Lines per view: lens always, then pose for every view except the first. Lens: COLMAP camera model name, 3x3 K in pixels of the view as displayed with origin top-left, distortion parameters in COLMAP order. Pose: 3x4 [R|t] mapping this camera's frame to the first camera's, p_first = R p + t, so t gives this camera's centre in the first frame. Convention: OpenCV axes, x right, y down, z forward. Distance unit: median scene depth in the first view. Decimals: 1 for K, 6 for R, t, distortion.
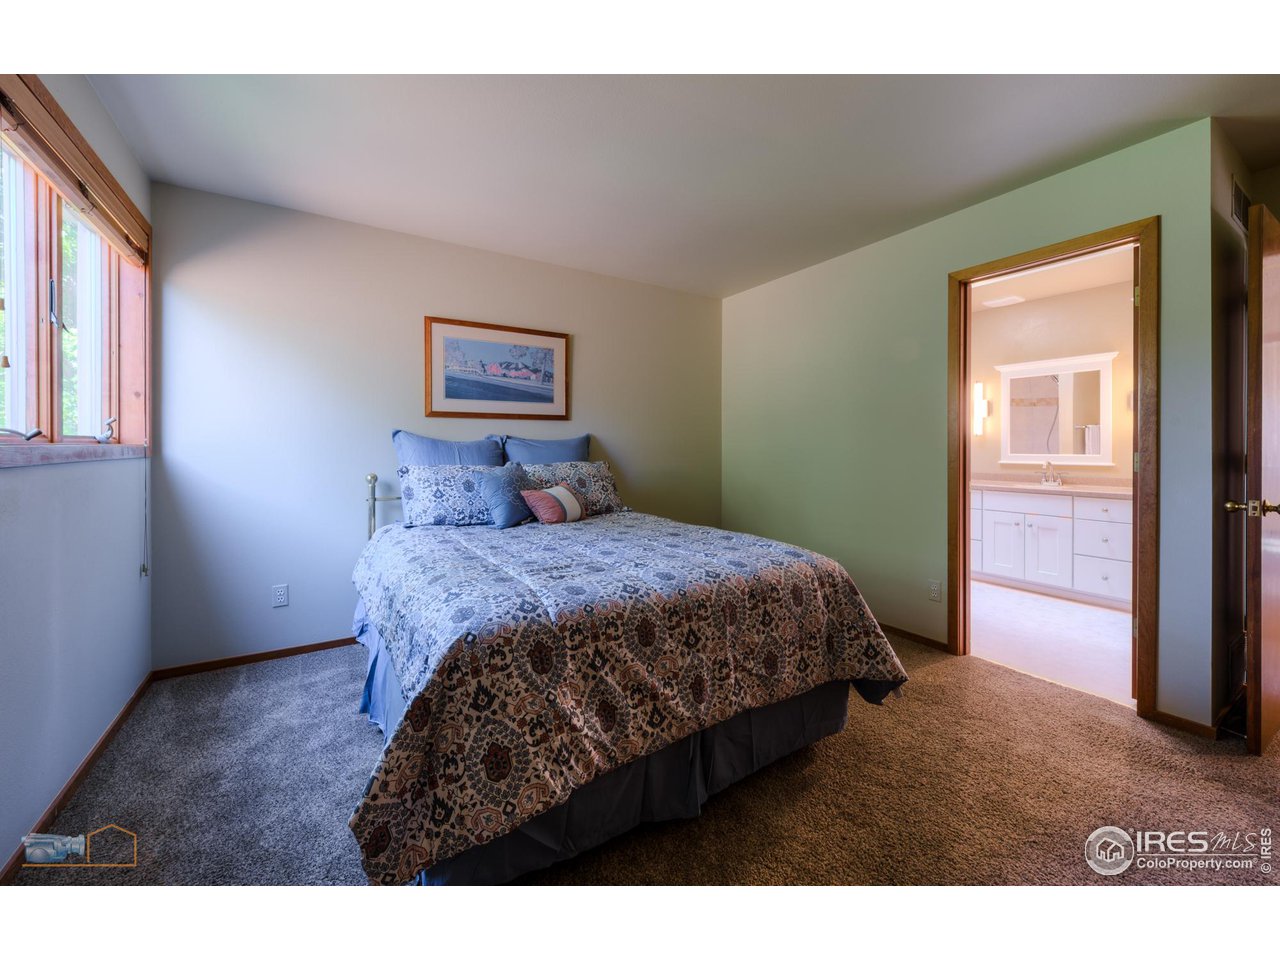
lens RADIAL K [[506.0, 0, 649.8], [0, 506.0, 447.7], [0, 0, 1]] dist [0.004581, 0.000368]
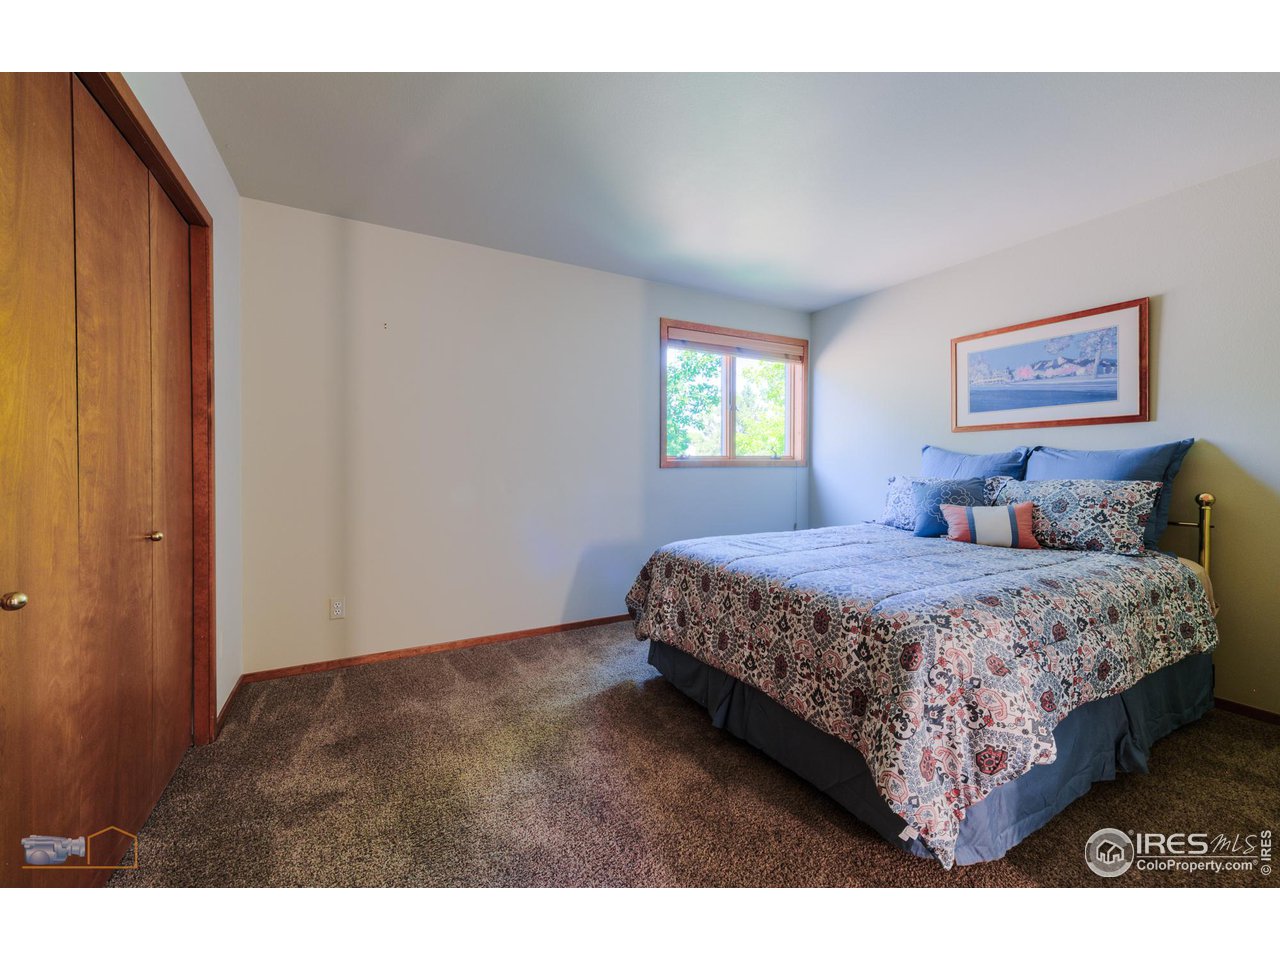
lens RADIAL K [[506.0, 0, 634.2], [0, 506.0, 467.6], [0, 0, 1]] dist [0.004581, 0.000368]
pose [[-0.075383, 0.008681, -0.997117, 0.675765], [-0.002330, 0.999958, 0.008881, 0.005461], [0.997152, 0.002993, -0.075360, 0.406738]]
